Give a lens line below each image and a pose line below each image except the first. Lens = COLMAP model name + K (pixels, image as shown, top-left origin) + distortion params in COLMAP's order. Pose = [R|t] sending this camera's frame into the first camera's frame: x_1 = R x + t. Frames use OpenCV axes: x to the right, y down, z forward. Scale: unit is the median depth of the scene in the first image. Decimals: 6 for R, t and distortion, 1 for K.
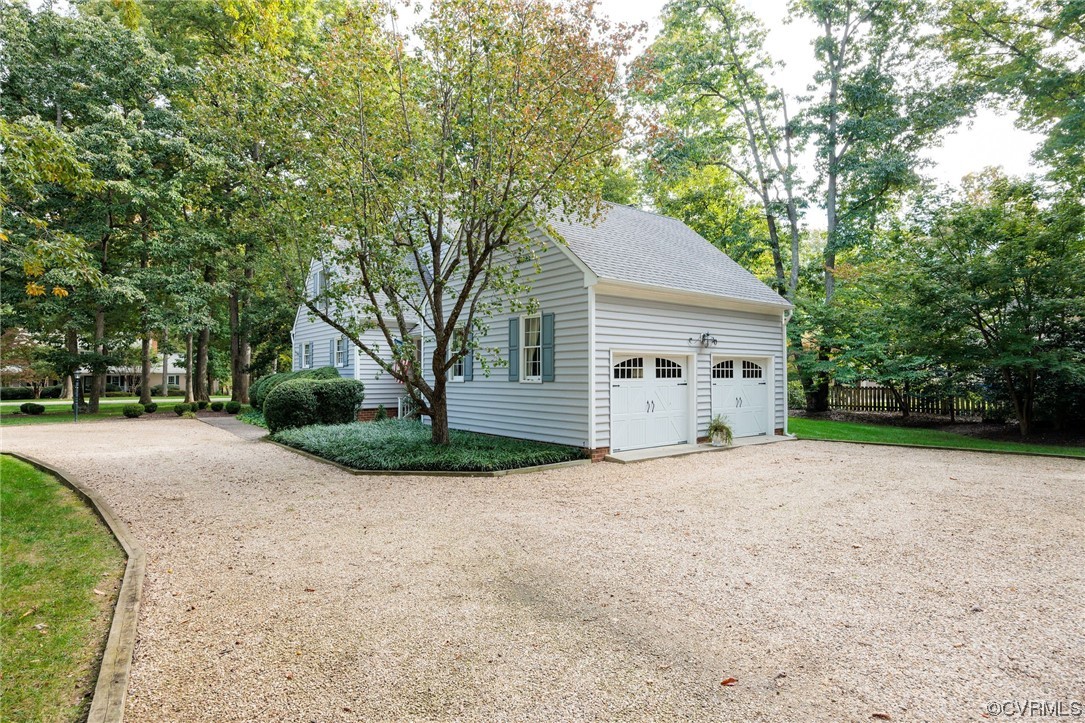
lens RADIAL K [[584.2, 0, 543.1], [0, 584.2, 363.4], [0, 0, 1]] dist [0.000128, -0.000019]
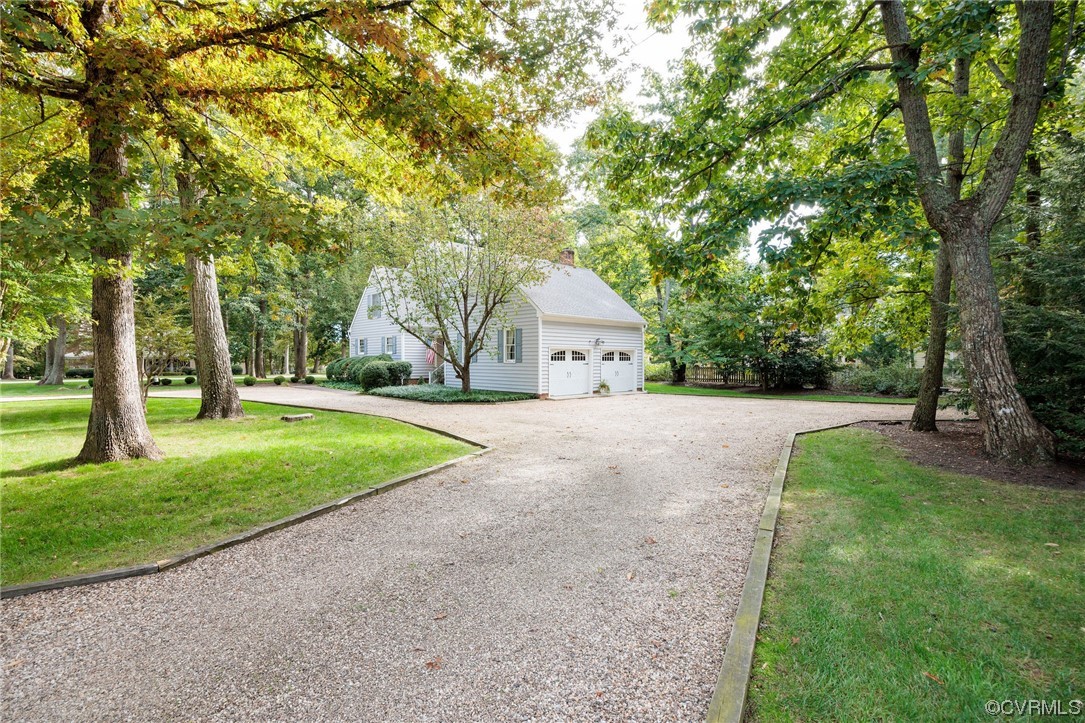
lens RADIAL K [[486.8, 0, 544.2], [0, 486.8, 358.7], [0, 0, 1]] dist [-0.000273, -0.000001]
pose [[0.996360, 0.001517, 0.085230, -0.044444], [-0.003120, 0.999821, 0.018669, -0.012857], [-0.085187, -0.018867, 0.996186, -0.650212]]
